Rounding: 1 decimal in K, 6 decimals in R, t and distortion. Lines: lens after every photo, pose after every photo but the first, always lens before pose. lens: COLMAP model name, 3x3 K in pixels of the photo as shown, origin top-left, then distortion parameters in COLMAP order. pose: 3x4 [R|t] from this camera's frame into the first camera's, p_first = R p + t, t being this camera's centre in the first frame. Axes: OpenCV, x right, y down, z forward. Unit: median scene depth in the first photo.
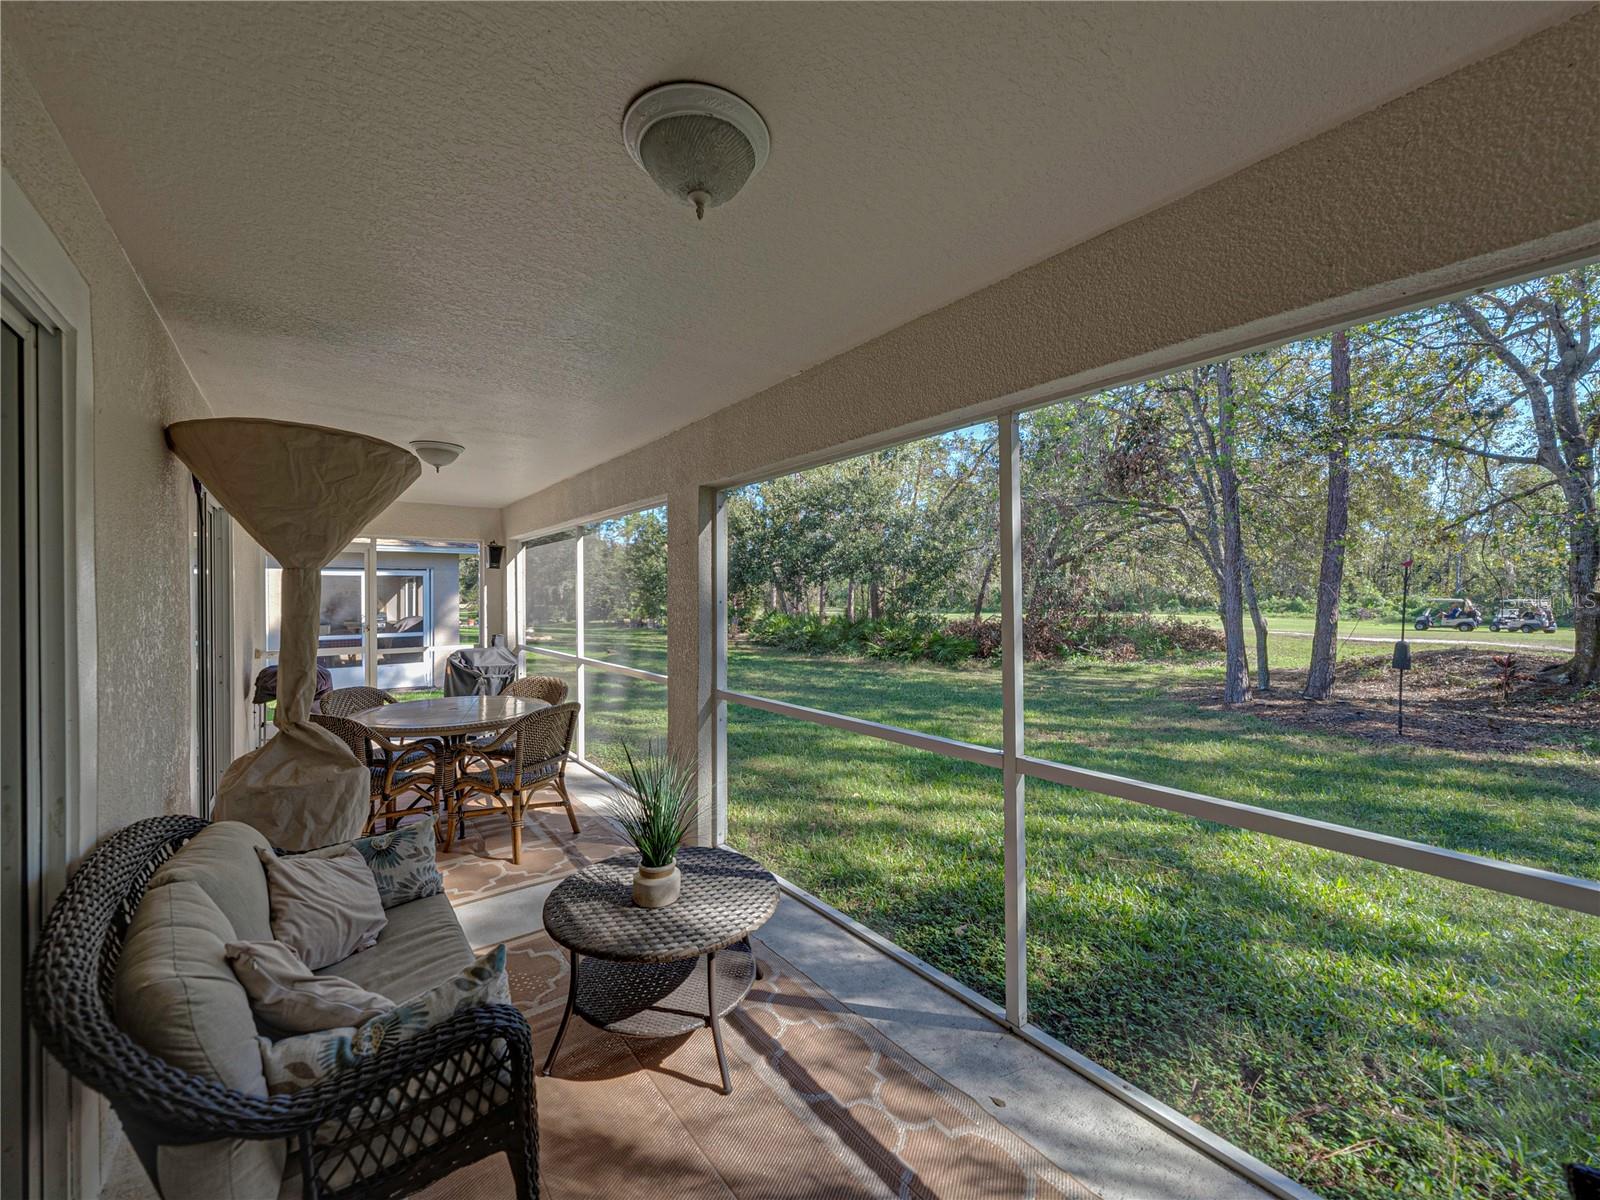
lens RADIAL K [[621.6, 0, 804.5], [0, 621.6, 593.1], [0, 0, 1]] dist [-0.002589, 0.000022]
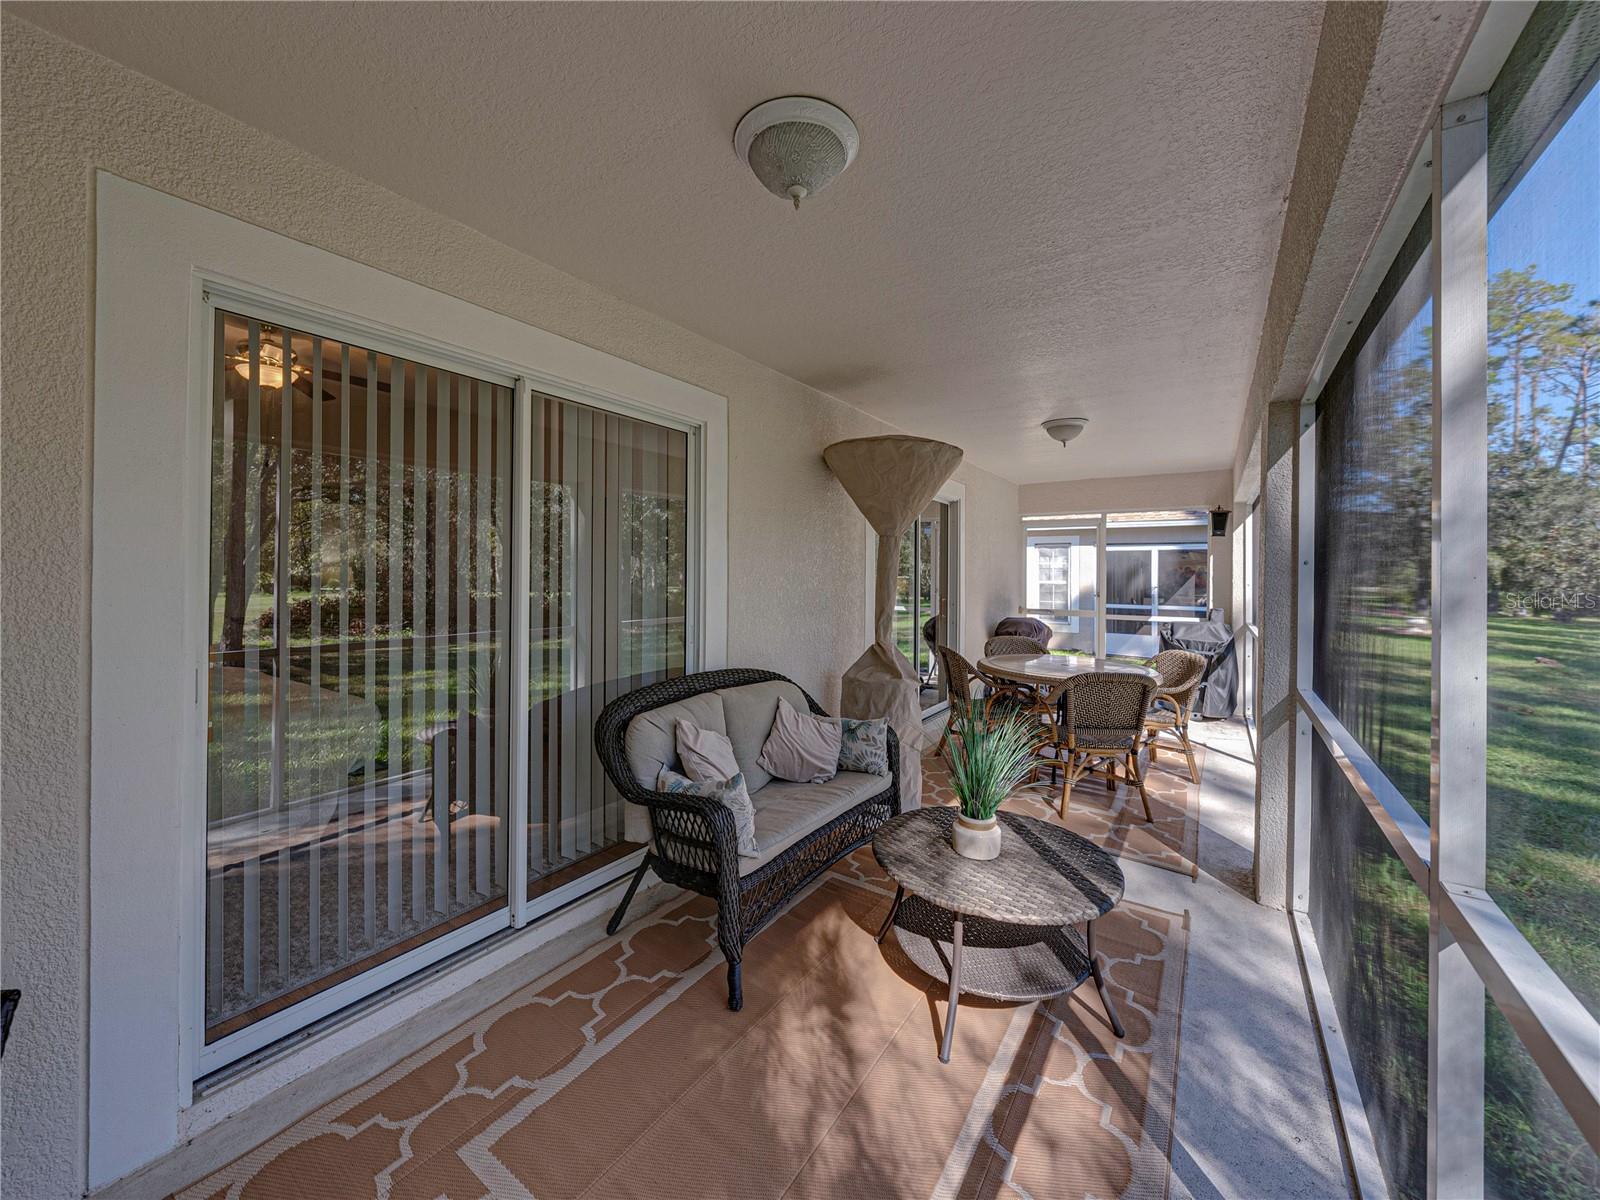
lens RADIAL K [[621.6, 0, 785.2], [0, 621.6, 574.7], [0, 0, 1]] dist [-0.002589, 0.000022]
pose [[0.296174, 0.014798, -0.955020, 0.349967], [-0.011267, 0.999865, 0.011999, 0.024743], [0.955068, 0.007207, 0.296300, 0.238076]]
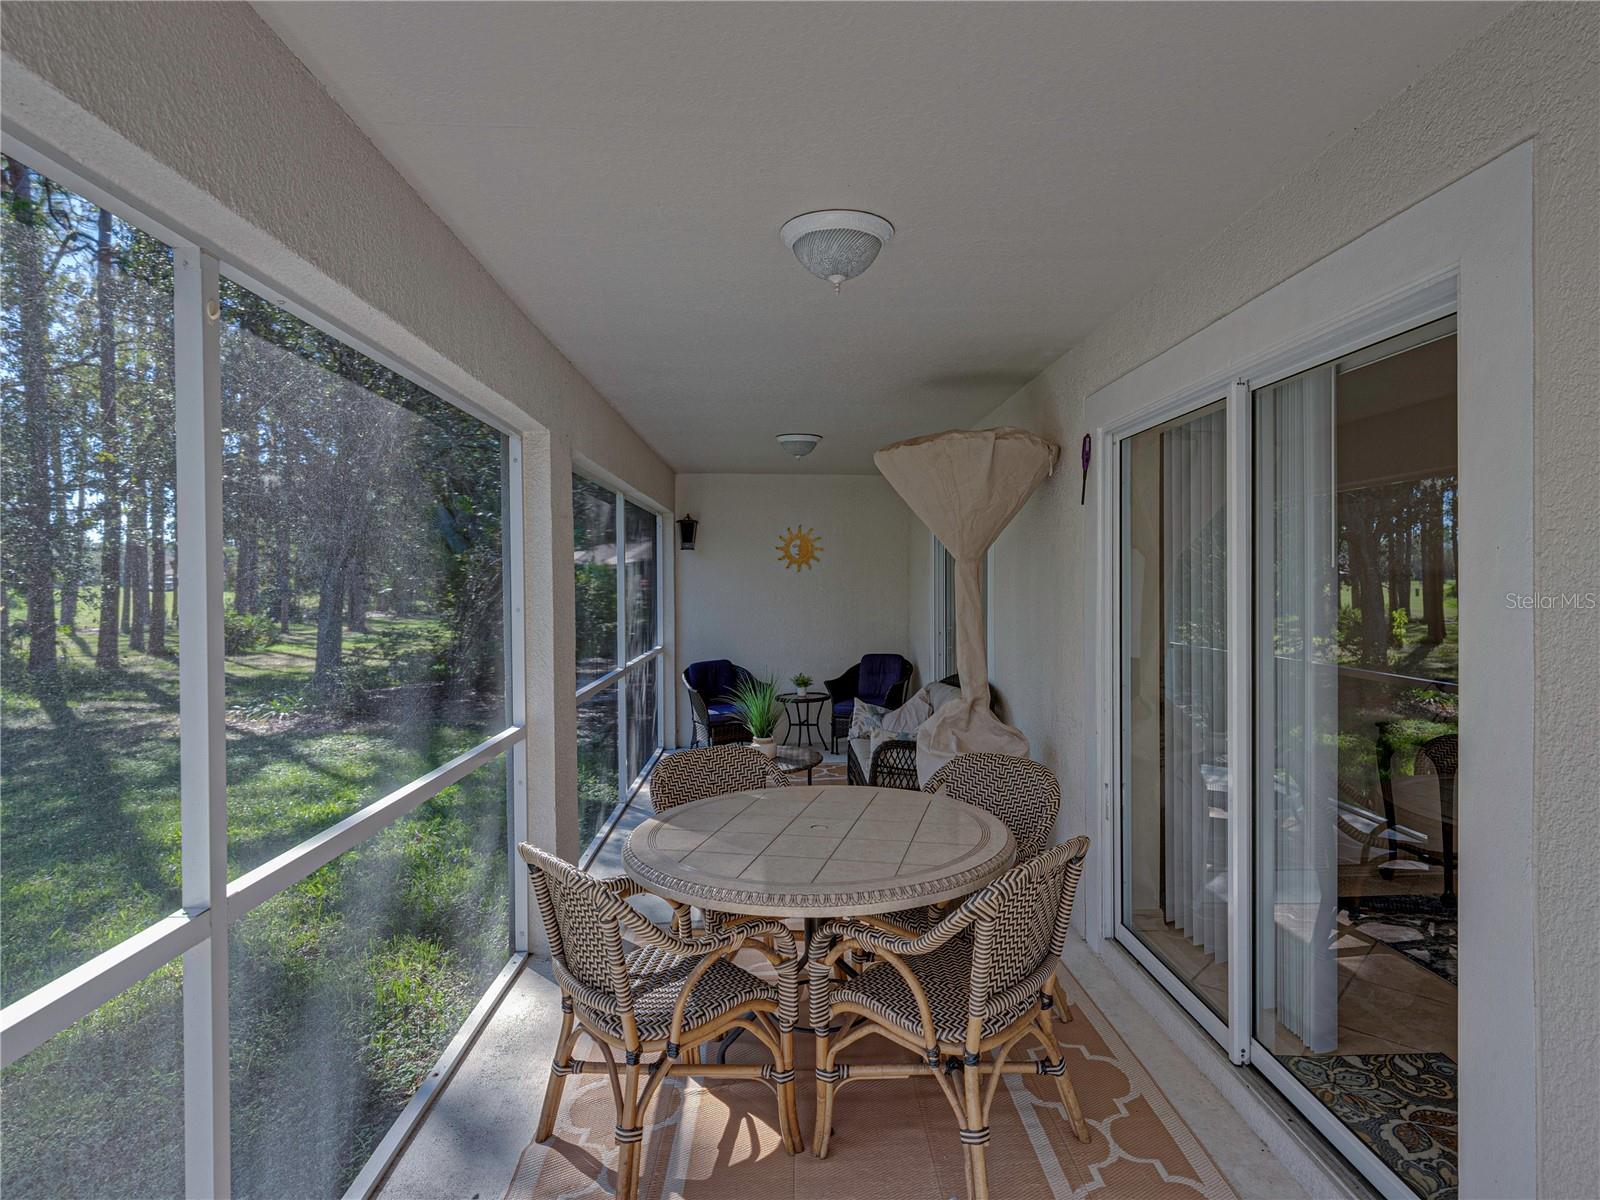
lens RADIAL K [[882.0, 0, 824.3], [0, 882.0, 584.5], [0, 0, 1]] dist [-0.001567, 0.004705]
pose [[-0.815722, 0.009056, 0.578373, -1.053308], [0.010245, 0.999947, -0.001208, 0.002343], [-0.578353, 0.004940, -0.815771, 1.692107]]
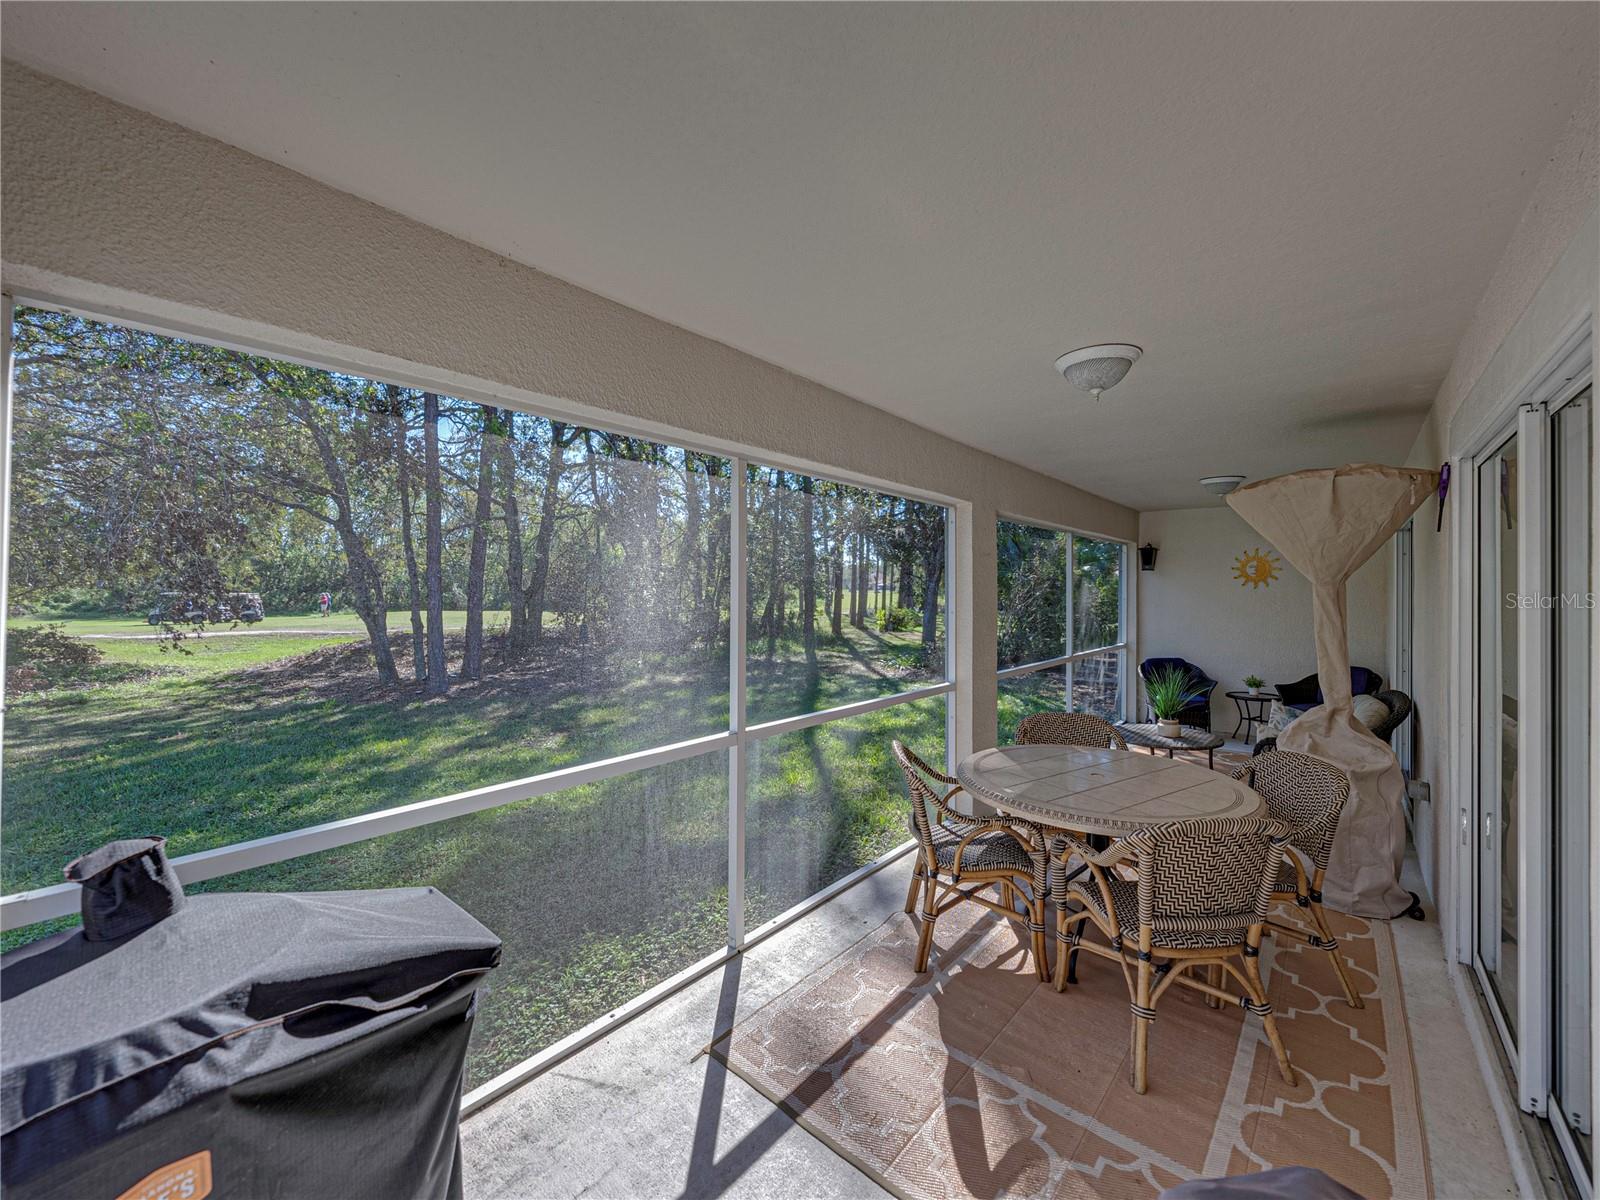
lens RADIAL K [[621.6, 0, 793.9], [0, 621.6, 583.4], [0, 0, 1]] dist [-0.002589, 0.000022]
pose [[-0.175799, 0.013354, 0.984336, -1.281128], [-0.009685, 0.999836, -0.015294, -0.007215], [-0.984379, -0.012222, -0.175640, 1.579902]]
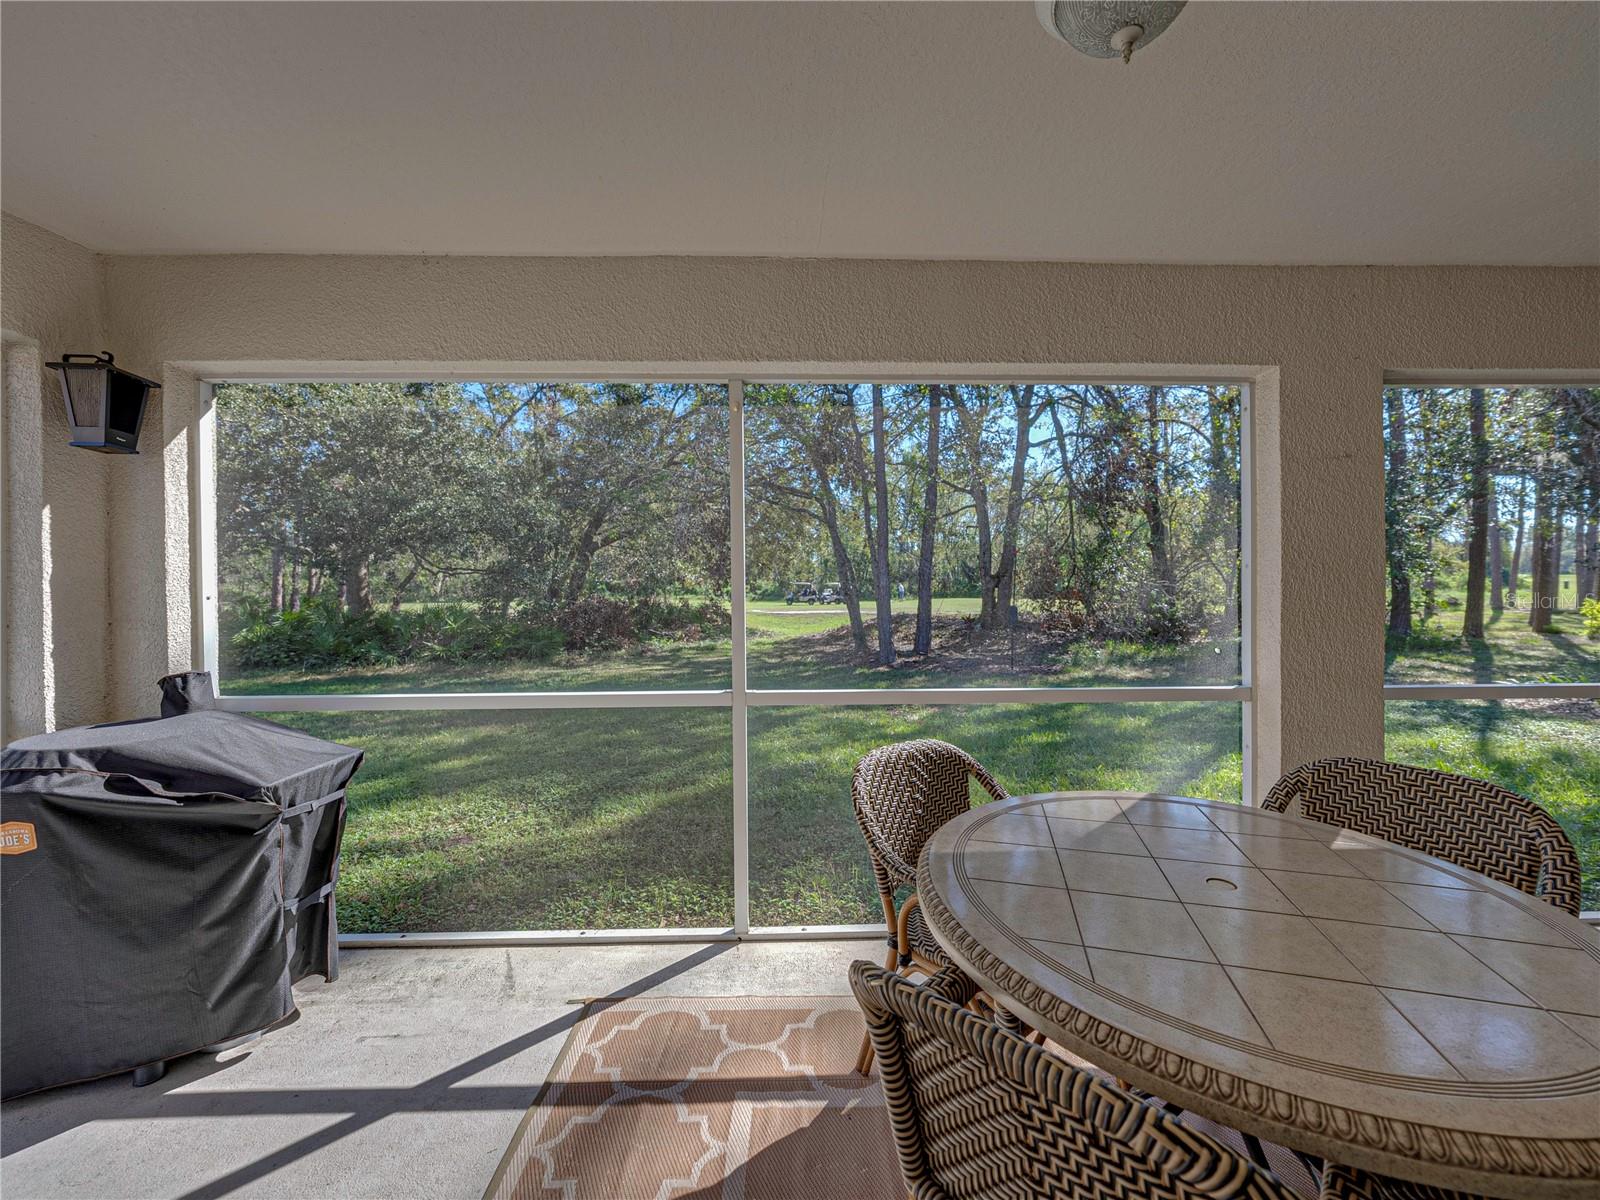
lens RADIAL K [[621.6, 0, 798.1], [0, 621.6, 586.3], [0, 0, 1]] dist [-0.002589, 0.000022]
pose [[0.605538, -0.007126, 0.795784, -1.025283], [0.000046, 0.999960, 0.008919, 0.041136], [-0.795816, -0.005365, 0.605515, 1.082455]]
